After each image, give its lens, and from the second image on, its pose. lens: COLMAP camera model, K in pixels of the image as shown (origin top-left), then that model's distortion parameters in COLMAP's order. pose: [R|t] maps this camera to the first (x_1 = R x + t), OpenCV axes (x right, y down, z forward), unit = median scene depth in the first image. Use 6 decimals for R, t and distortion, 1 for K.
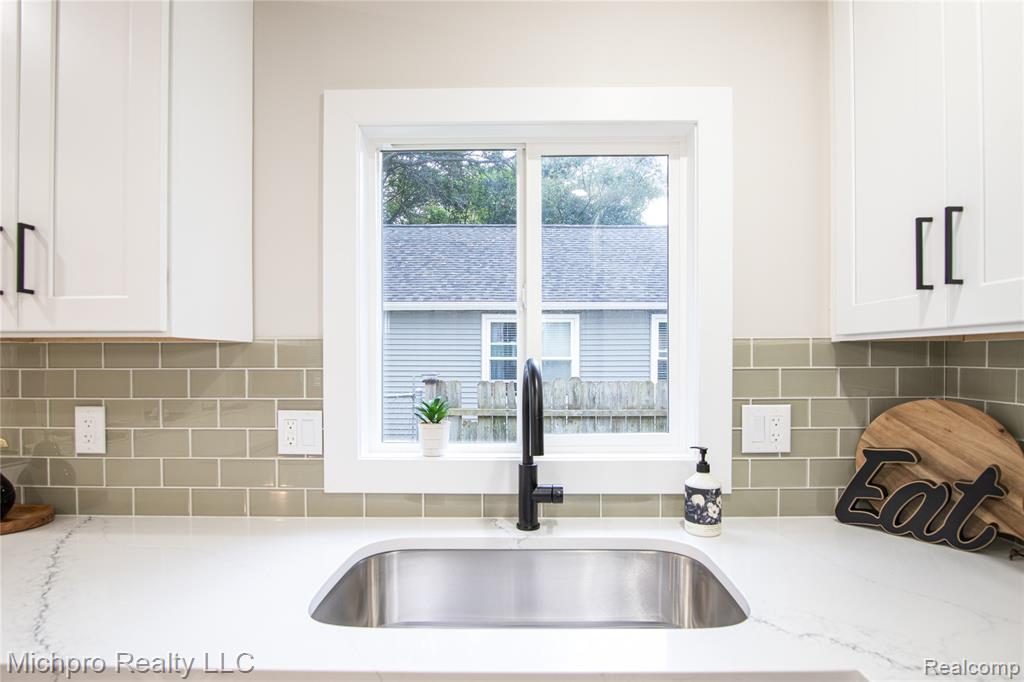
lens RADIAL K [[501.5, 0, 520.5], [0, 501.5, 355.6], [0, 0, 1]] dist [-0.022289, -0.000268]
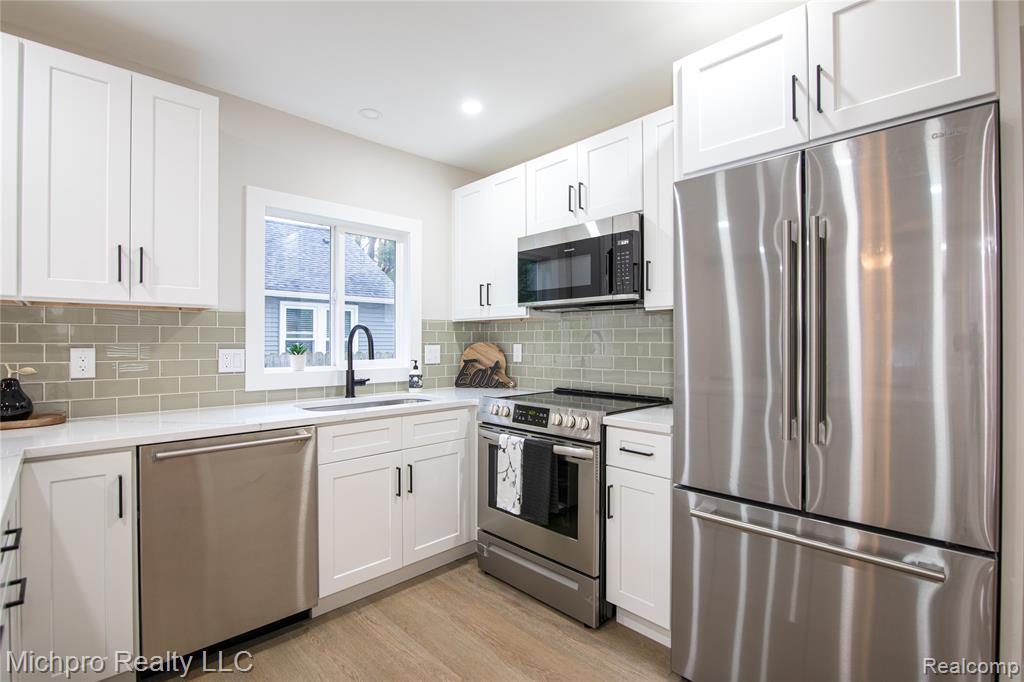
lens RADIAL K [[476.1, 0, 510.1], [0, 476.1, 342.9], [0, 0, 1]] dist [-0.016107, 0.000013]
pose [[0.708573, 0.000032, 0.705637, -0.976170], [-0.001819, 0.999997, 0.001780, 0.081587], [-0.705635, -0.002545, 0.708571, -1.049146]]
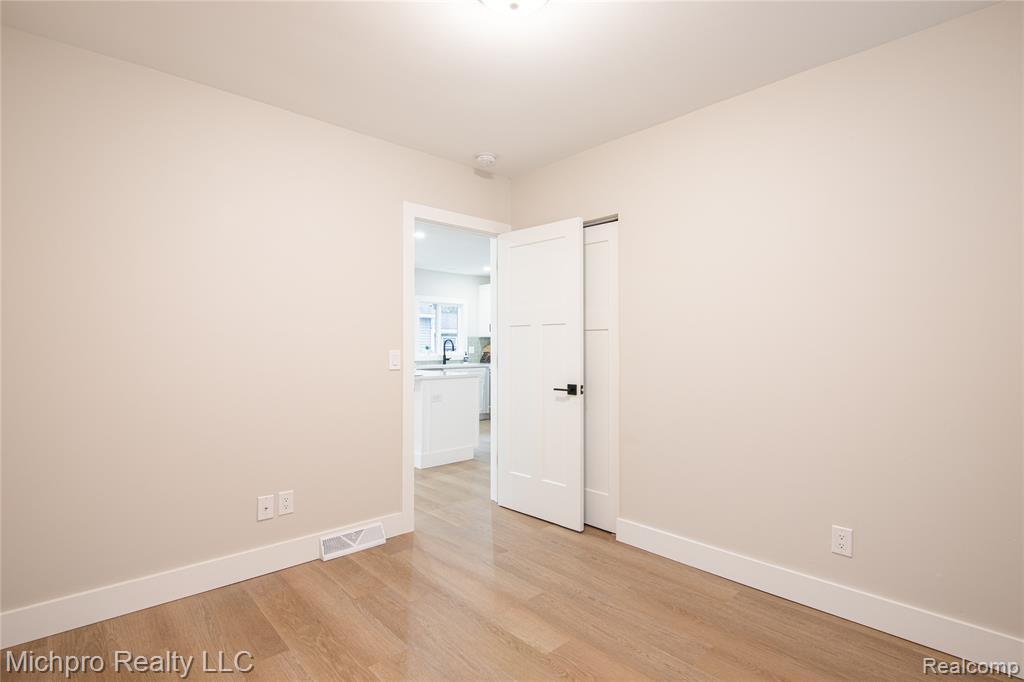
lens RADIAL K [[476.1, 0, 510.1], [0, 476.1, 342.9], [0, 0, 1]] dist [-0.016107, 0.000013]
pose [[0.724613, -0.000127, 0.689156, -3.573800], [-0.006174, 0.999959, 0.006675, 0.005694], [-0.689128, -0.009091, 0.724582, -4.034363]]
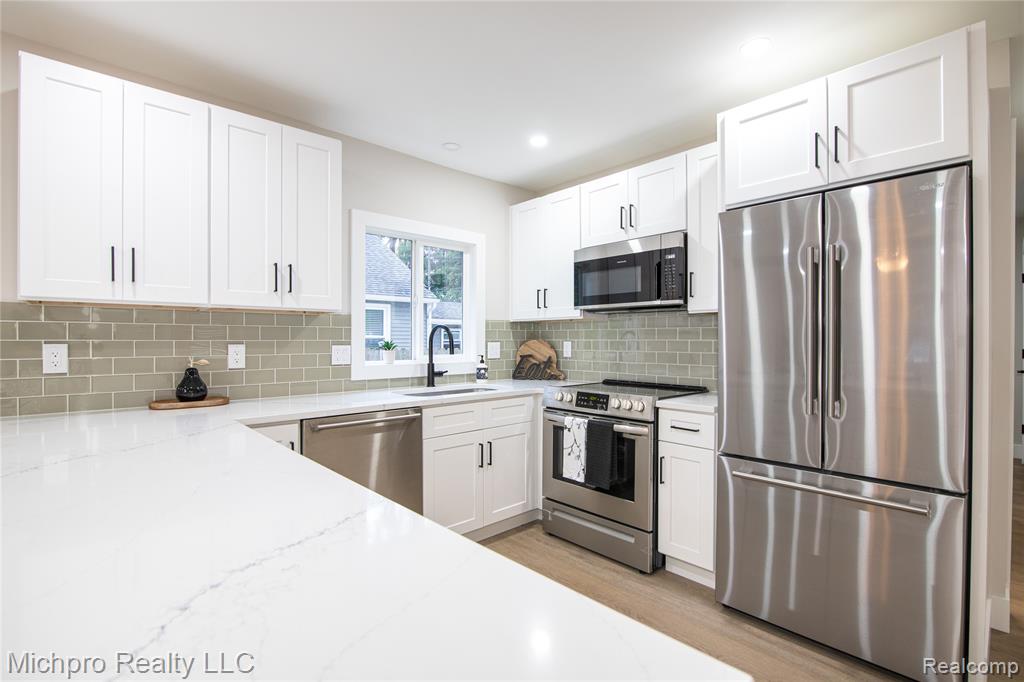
lens RADIAL K [[476.1, 0, 510.1], [0, 476.1, 342.9], [0, 0, 1]] dist [-0.016107, 0.000013]
pose [[0.728955, -0.003042, 0.684555, -1.390188], [-0.002370, 0.999973, 0.006968, 0.081871], [-0.684558, -0.006702, 0.728928, -1.146310]]
